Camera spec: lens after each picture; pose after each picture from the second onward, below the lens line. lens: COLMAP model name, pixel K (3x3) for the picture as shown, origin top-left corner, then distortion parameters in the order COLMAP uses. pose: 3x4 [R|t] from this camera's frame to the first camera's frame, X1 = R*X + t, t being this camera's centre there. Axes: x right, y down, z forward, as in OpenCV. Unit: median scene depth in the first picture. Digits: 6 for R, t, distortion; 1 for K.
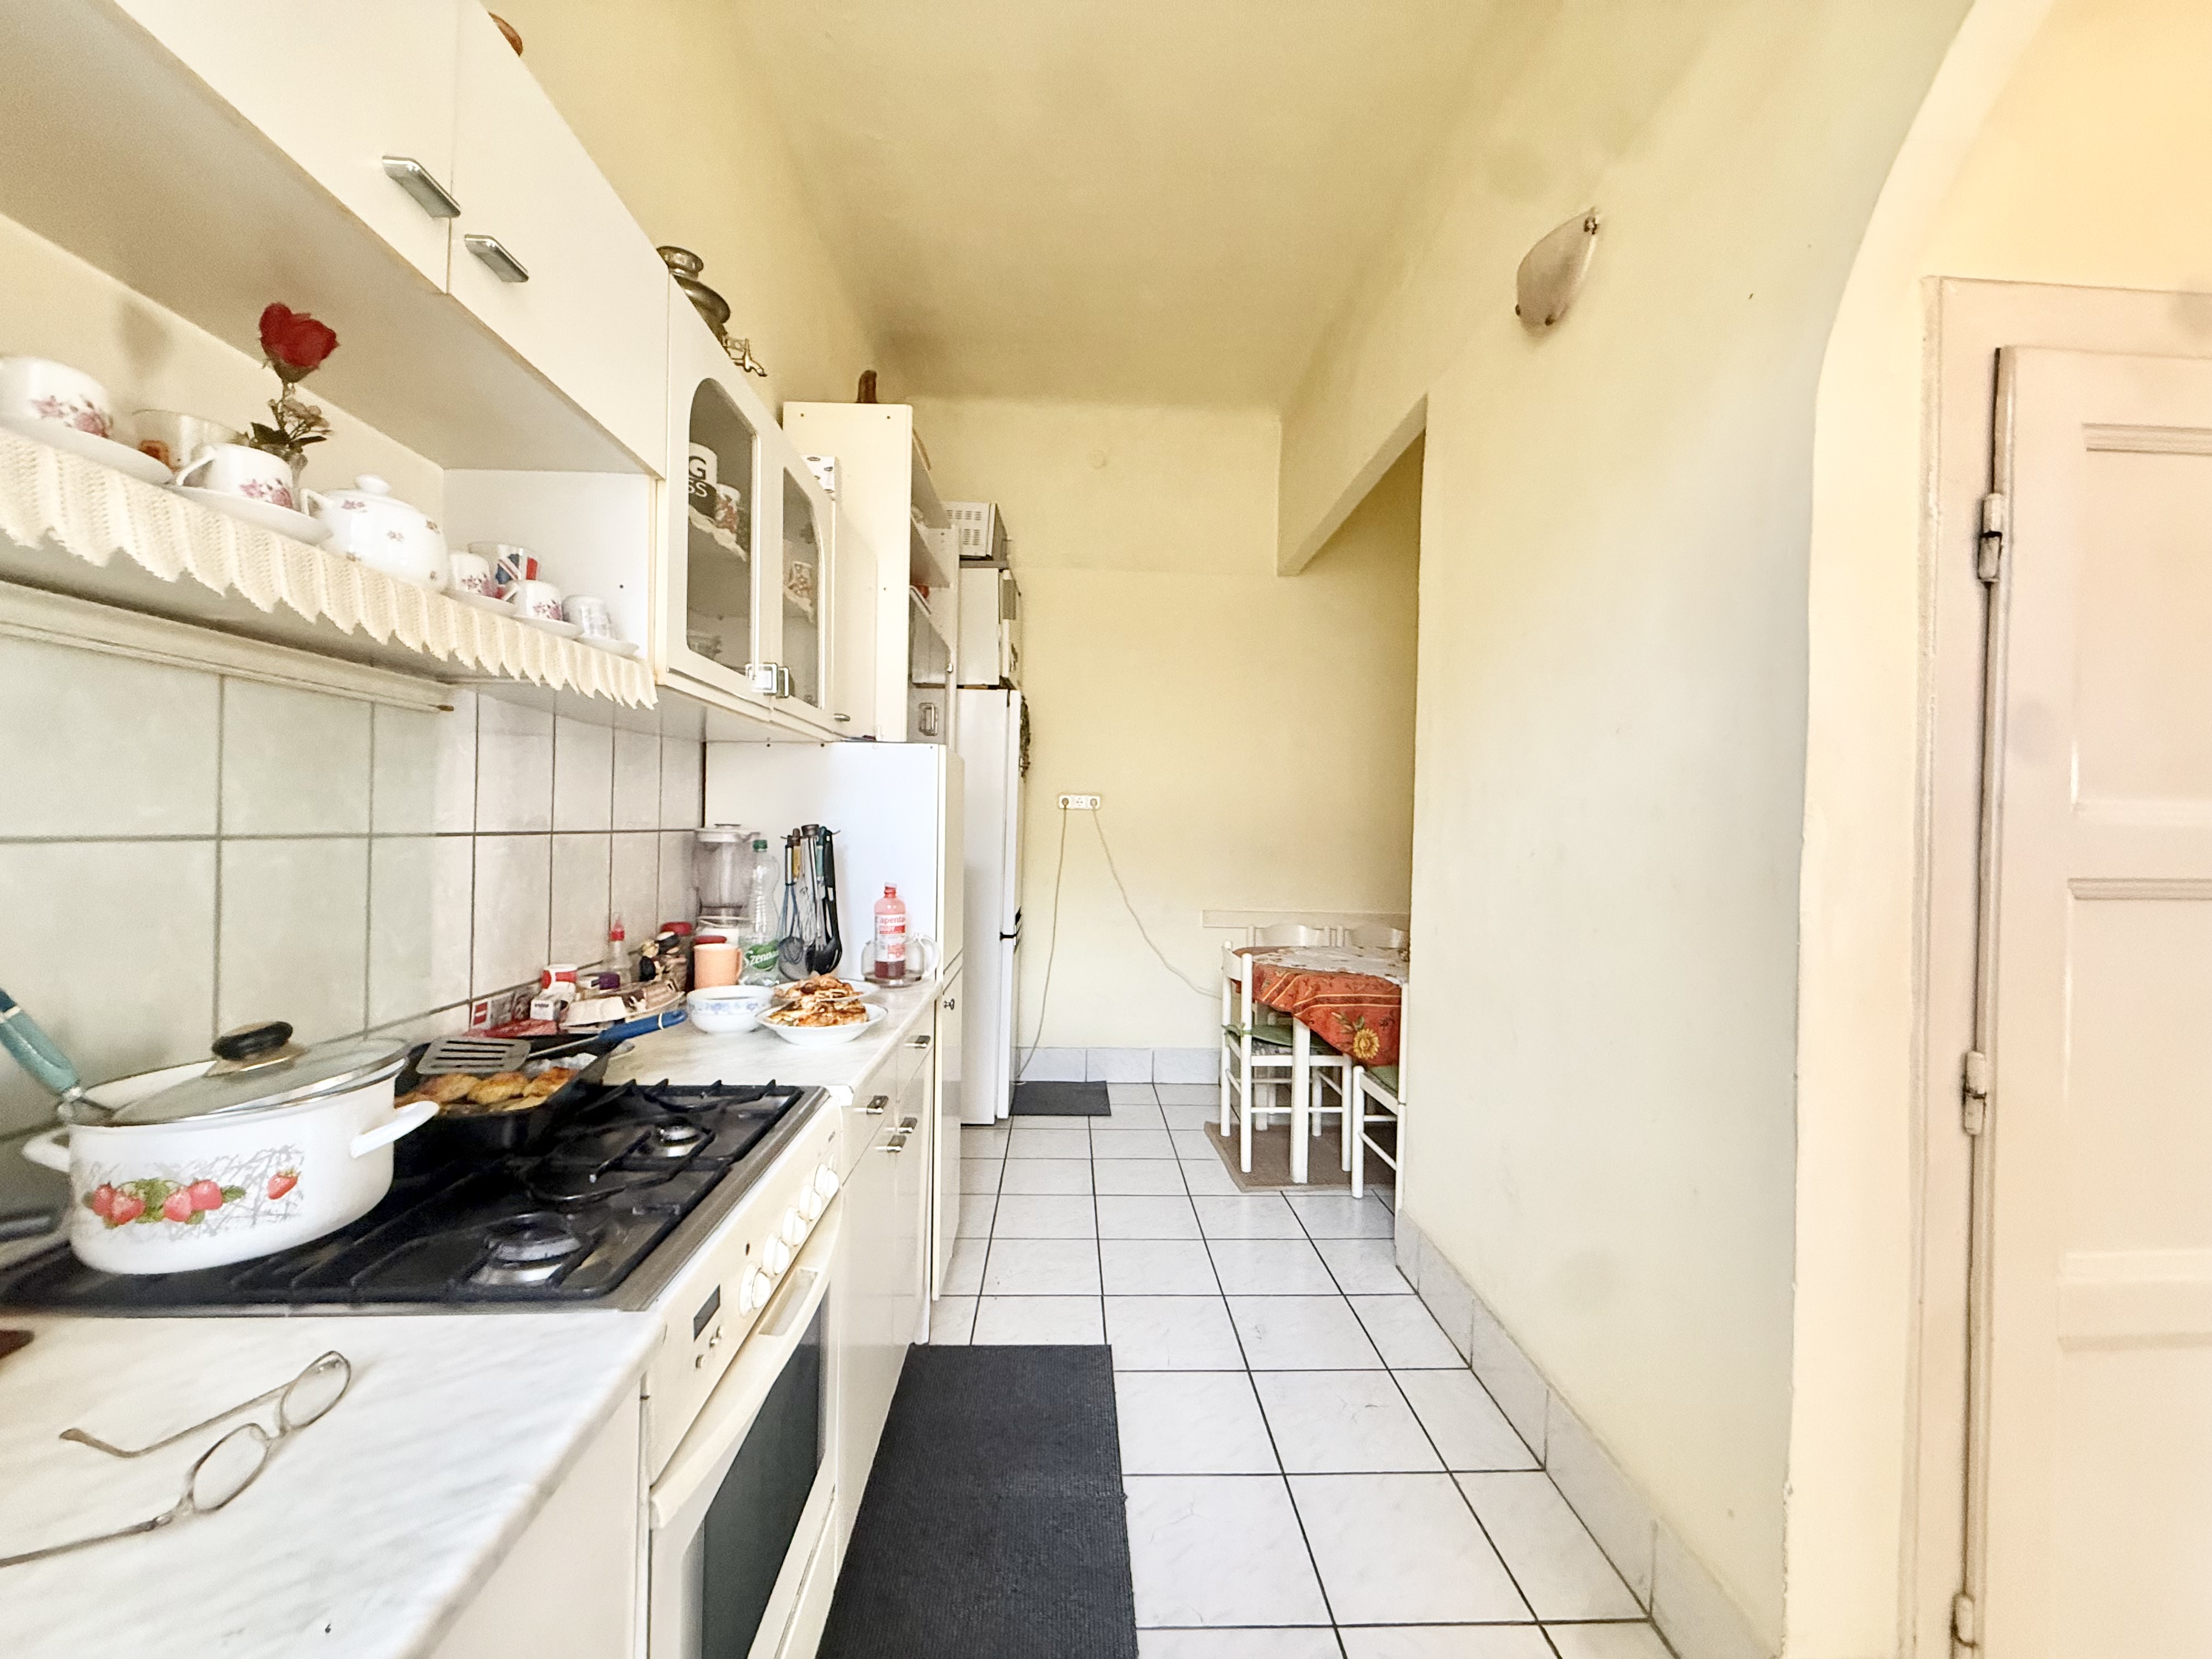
lens RADIAL K [[884.7, 0, 1105.3], [0, 884.7, 832.1], [0, 0, 1]] dist [-0.003361, -0.000168]
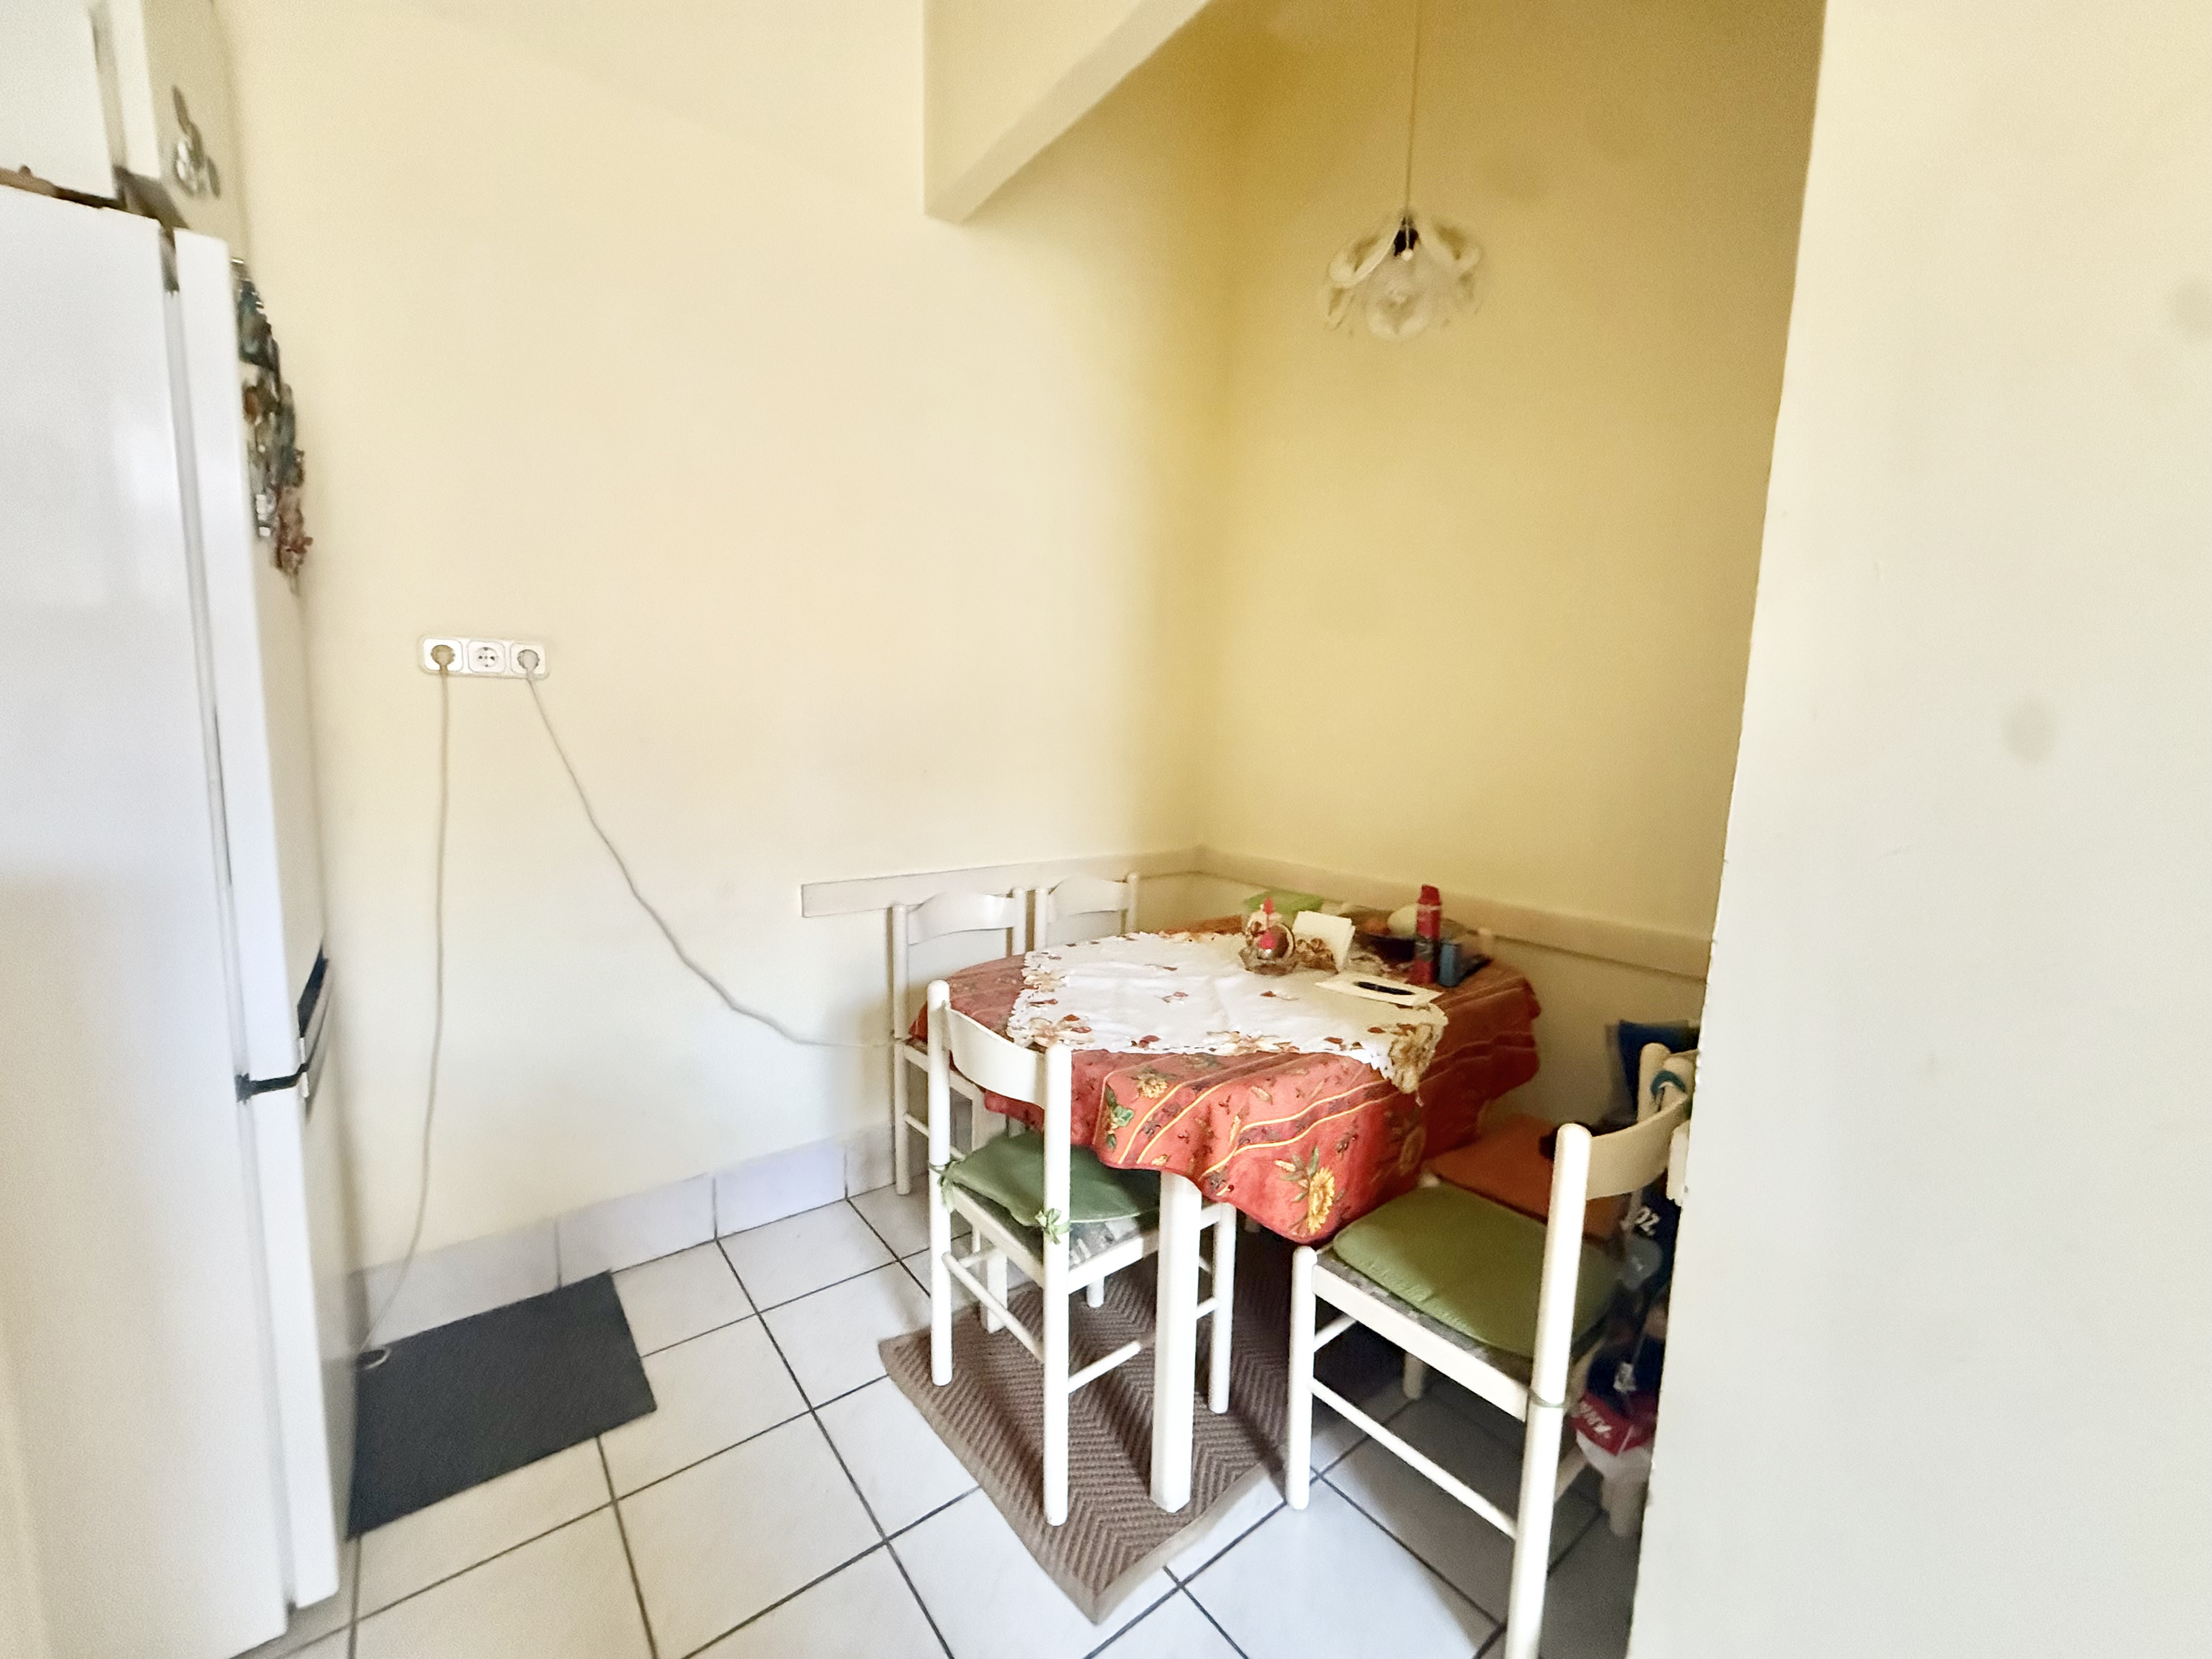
lens RADIAL K [[884.7, 0, 1105.8], [0, 884.7, 829.2], [0, 0, 1]] dist [-0.003361, -0.000168]
pose [[0.817454, -0.074903, 0.571103, -0.040309], [-0.004095, 0.990728, 0.135801, -0.014066], [-0.575979, -0.113349, 0.809568, 0.587647]]
